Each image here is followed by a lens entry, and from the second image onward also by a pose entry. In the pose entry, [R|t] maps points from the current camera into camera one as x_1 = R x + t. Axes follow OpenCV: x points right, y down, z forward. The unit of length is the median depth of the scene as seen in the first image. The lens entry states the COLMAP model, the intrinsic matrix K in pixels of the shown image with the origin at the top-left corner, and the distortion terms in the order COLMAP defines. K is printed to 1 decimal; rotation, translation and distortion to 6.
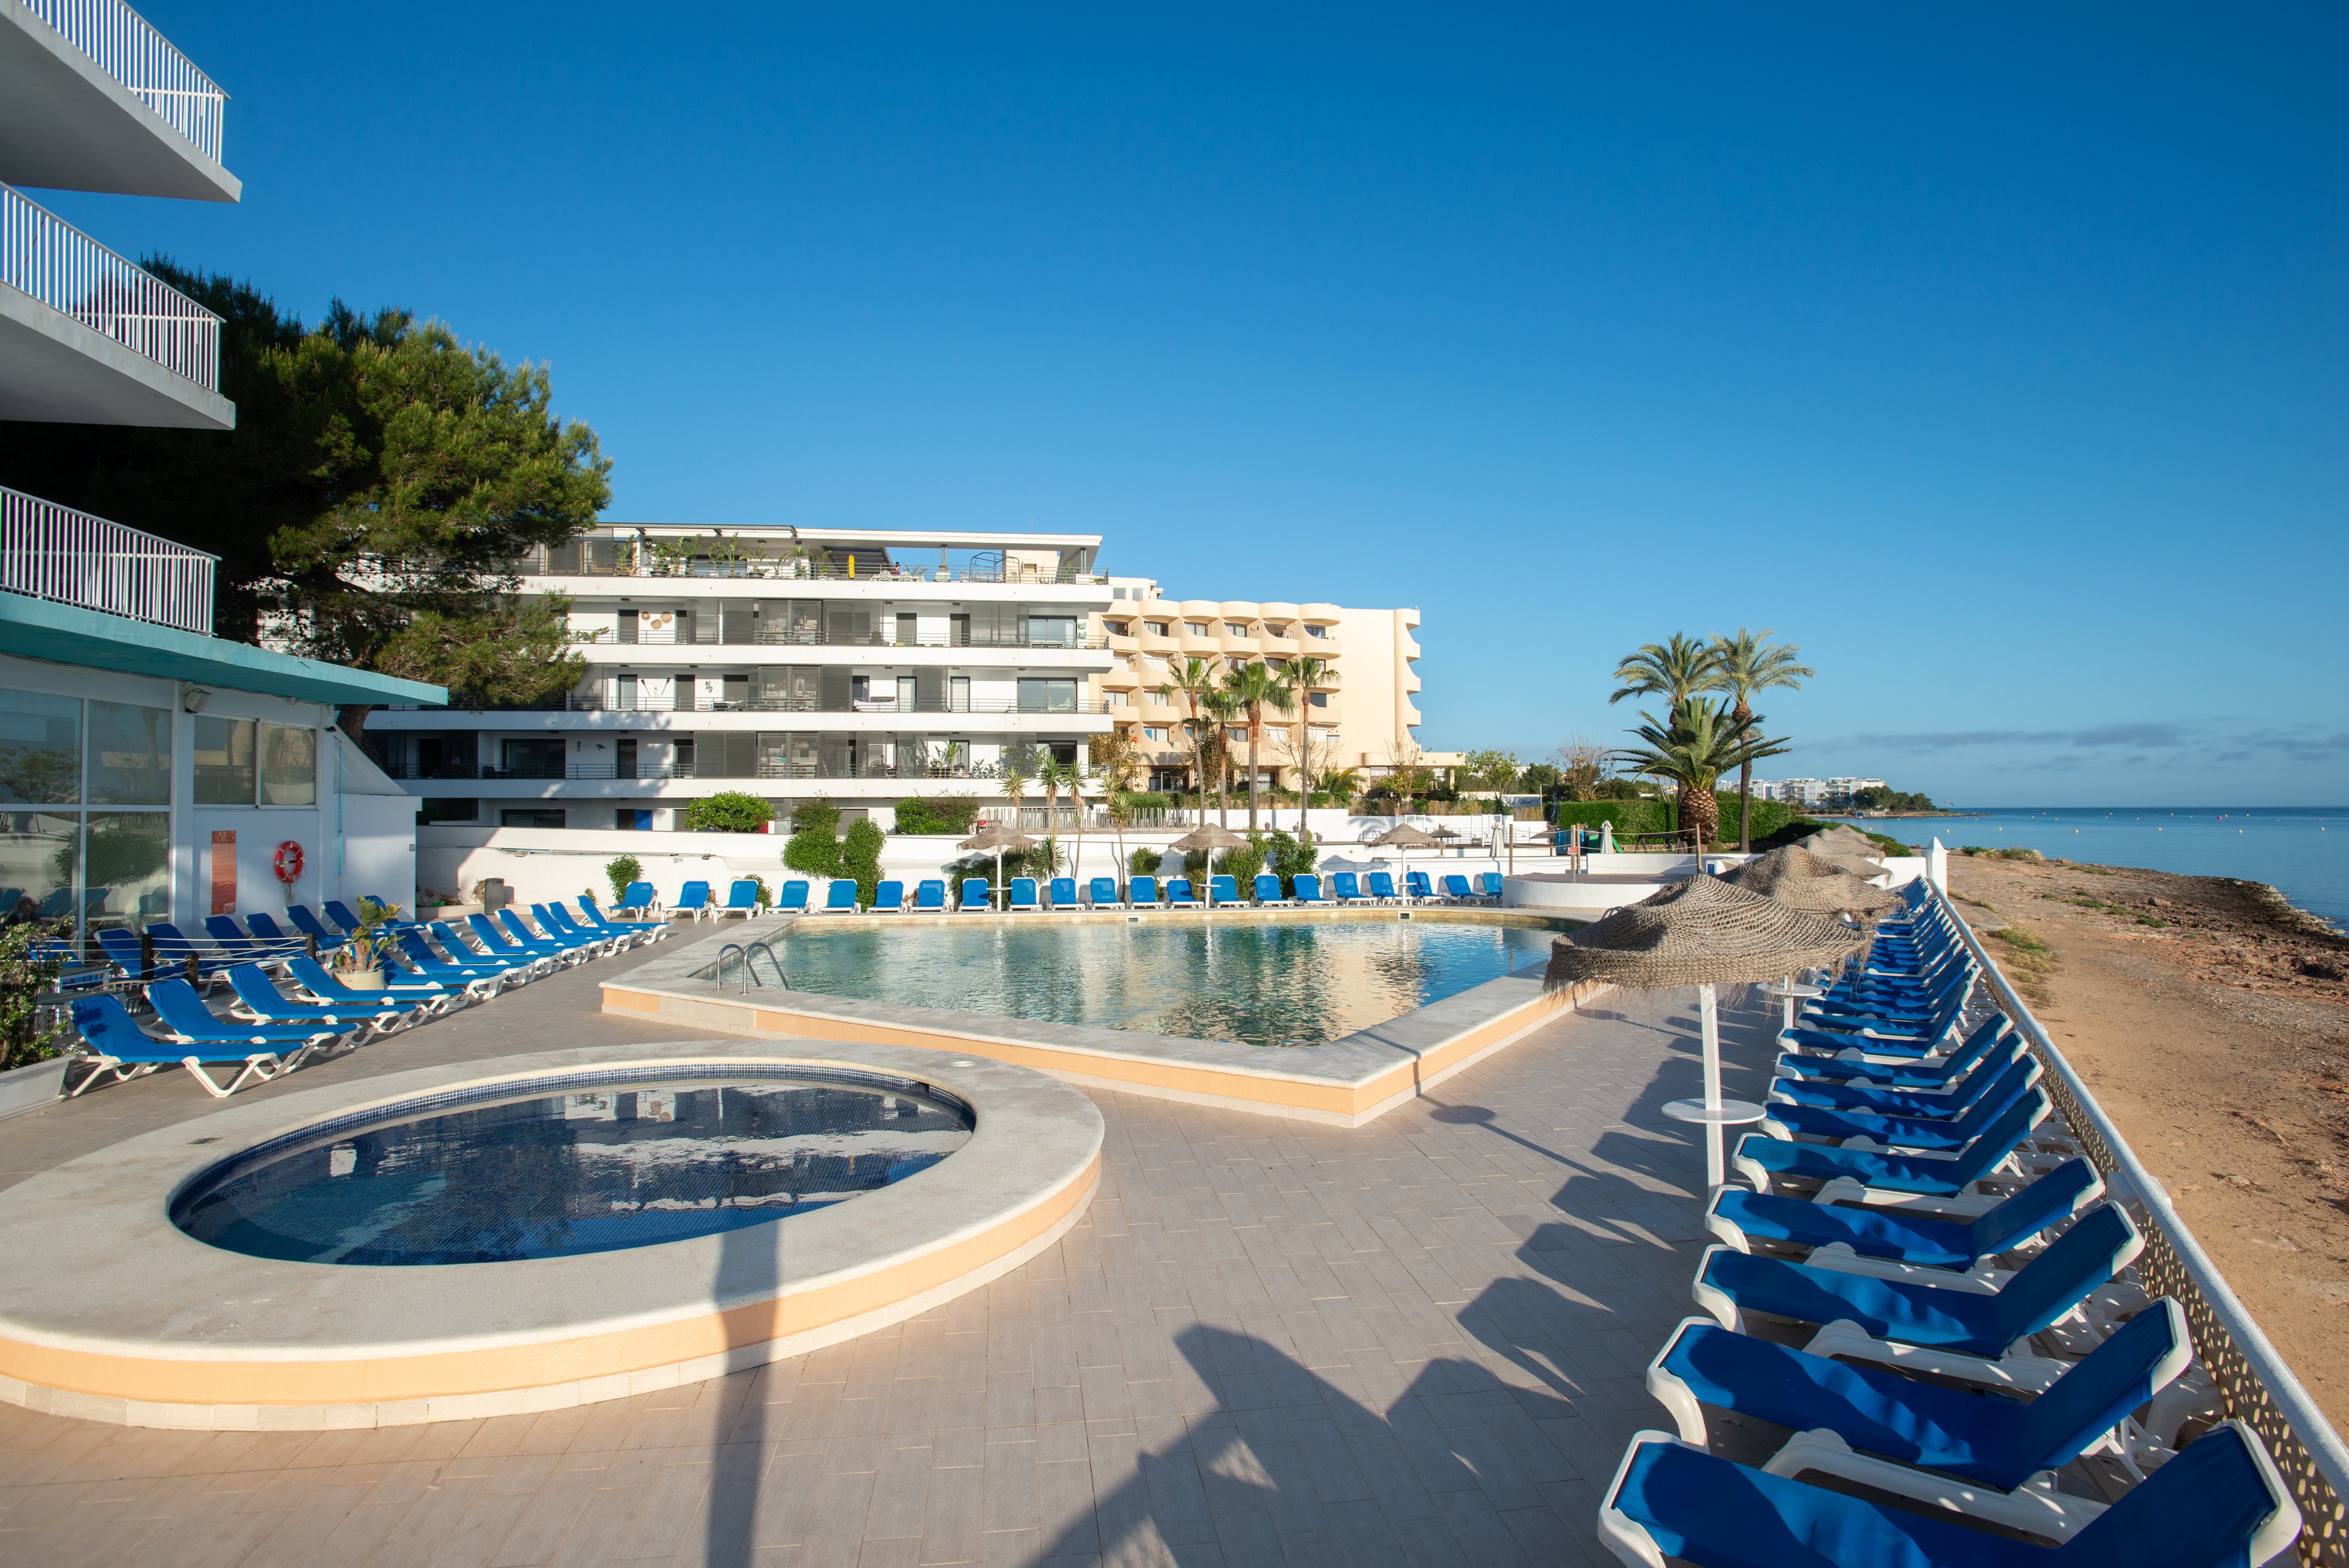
lens RADIAL K [[1237.4, 0, 1170.5], [0, 1237.4, 786.0], [0, 0, 1]] dist [-0.035139, 0.018819]
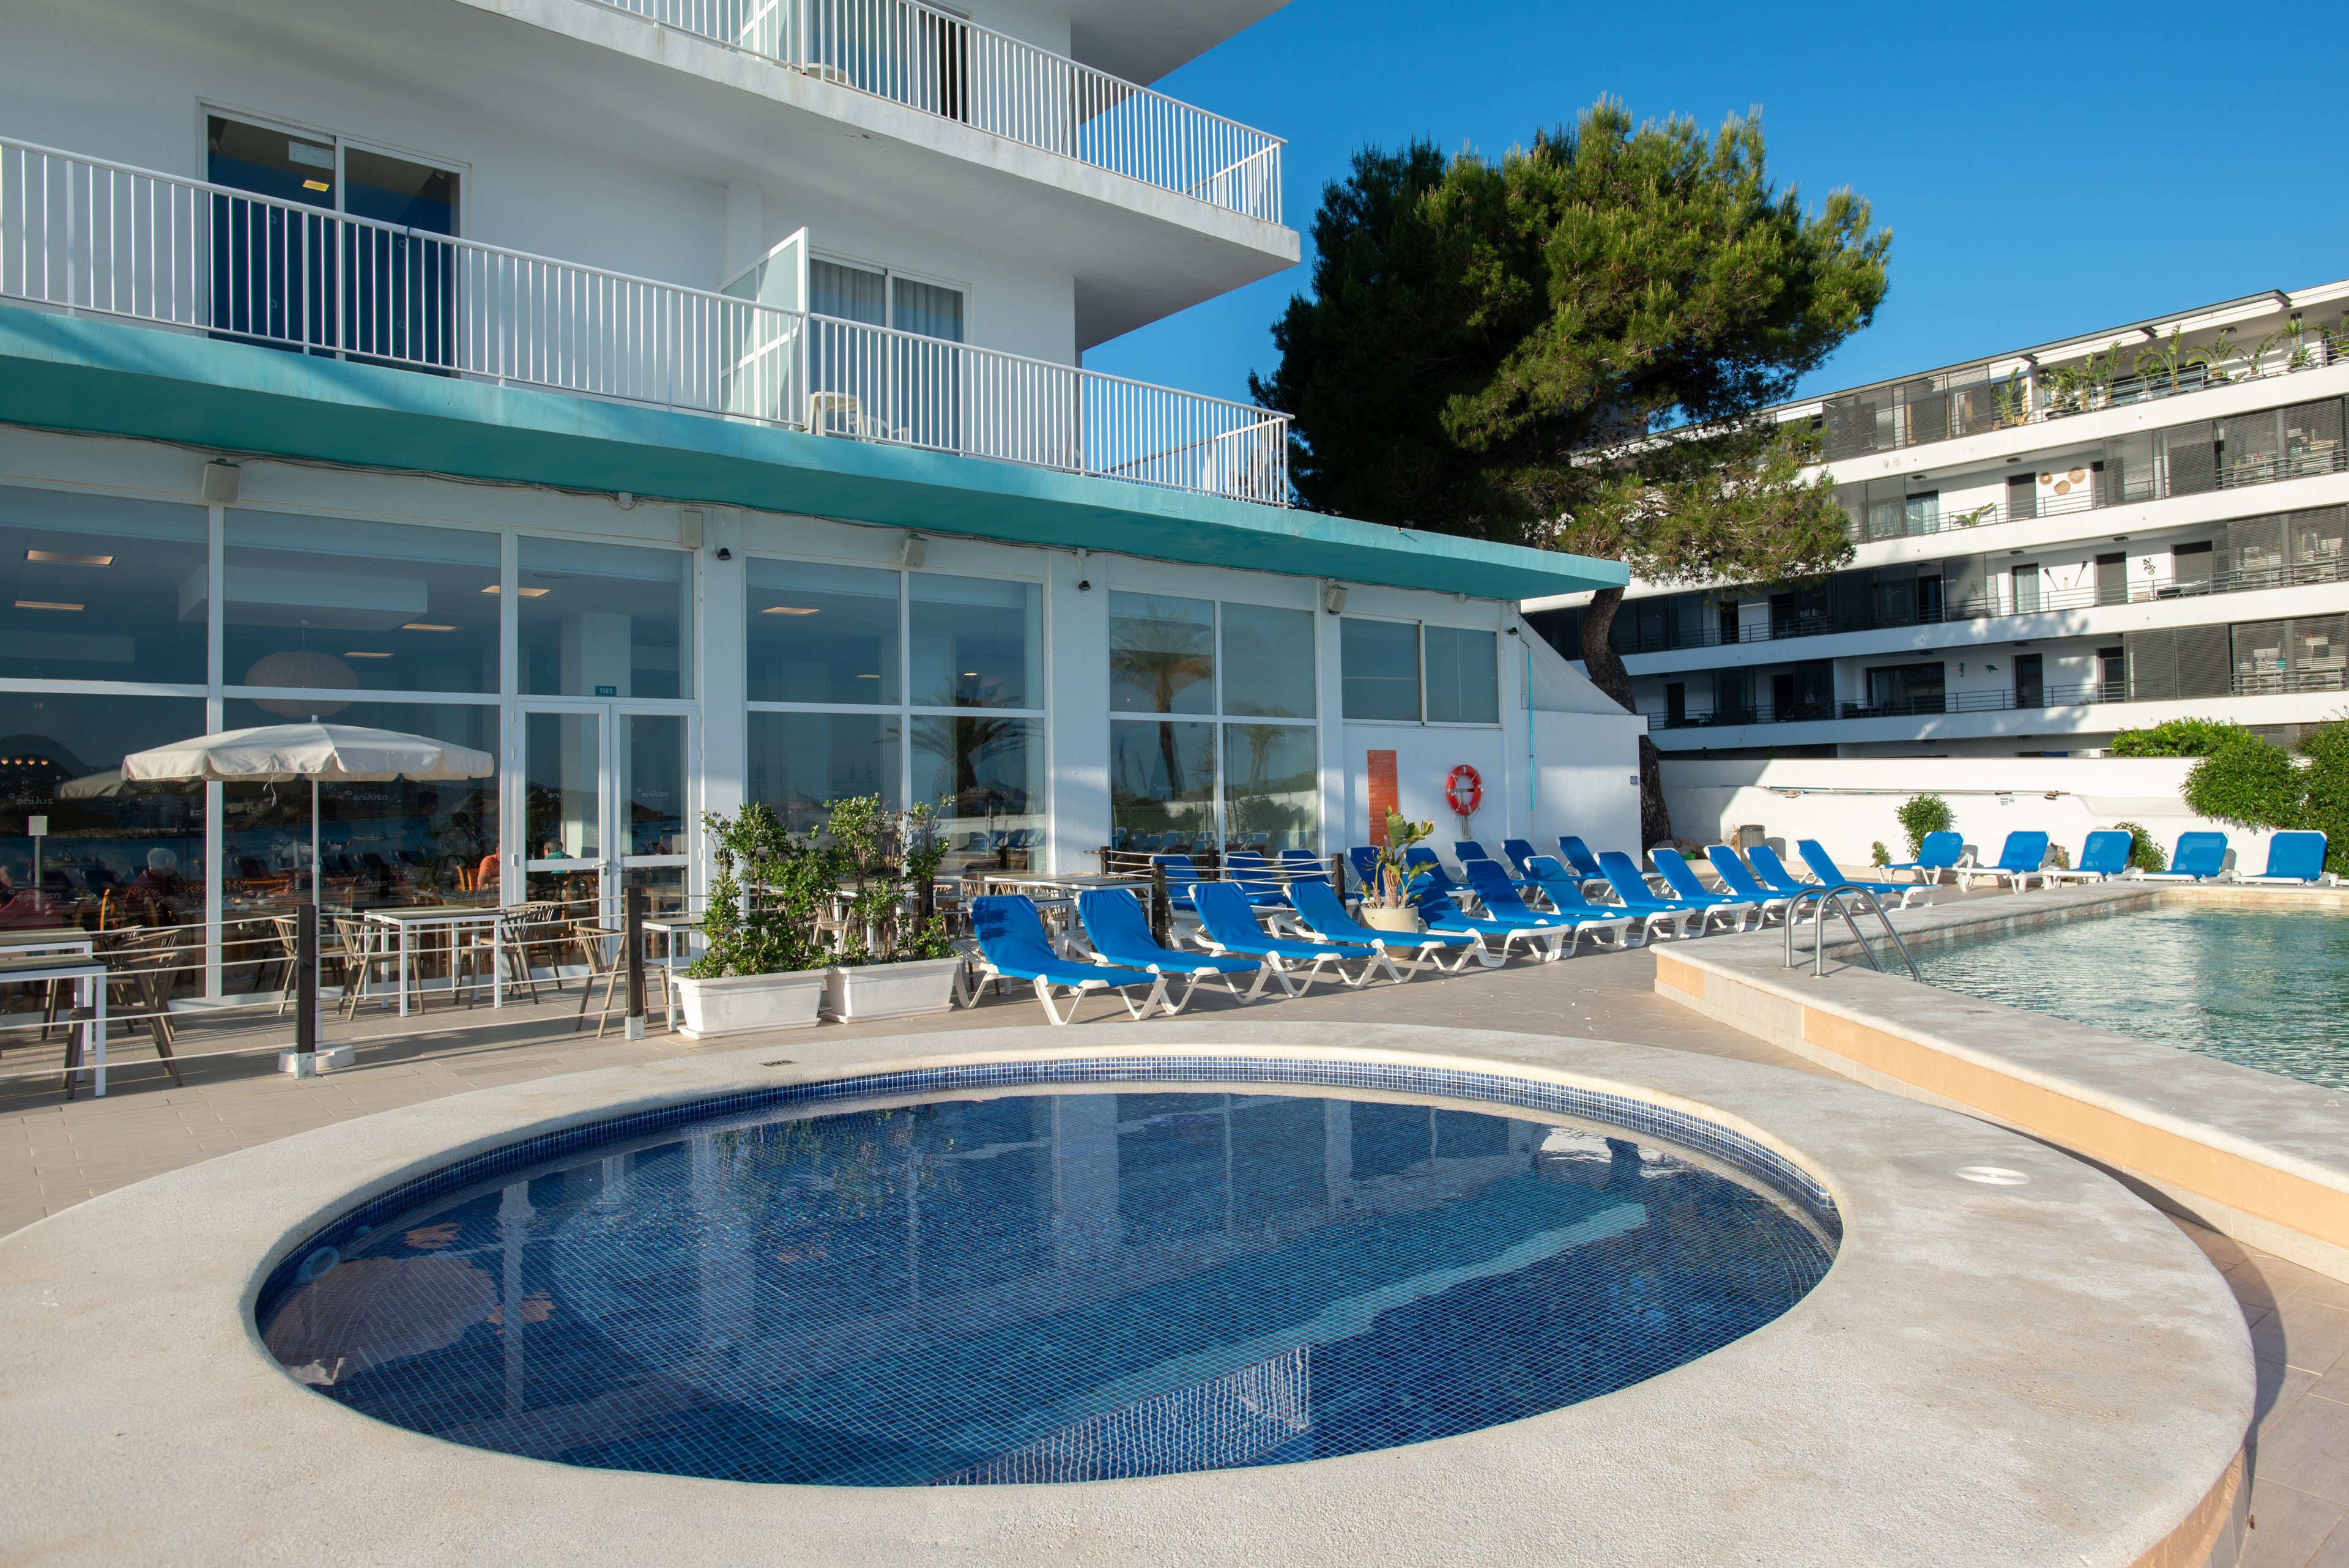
lens RADIAL K [[1520.2, 0, 1156.1], [0, 1520.2, 723.0], [0, 0, 1]] dist [-0.017080, 0.024533]
pose [[0.550950, -0.044879, -0.833330, 0.022586], [0.030248, 0.998971, -0.033801, 0.031469], [0.833990, -0.006584, 0.551741, 0.173360]]
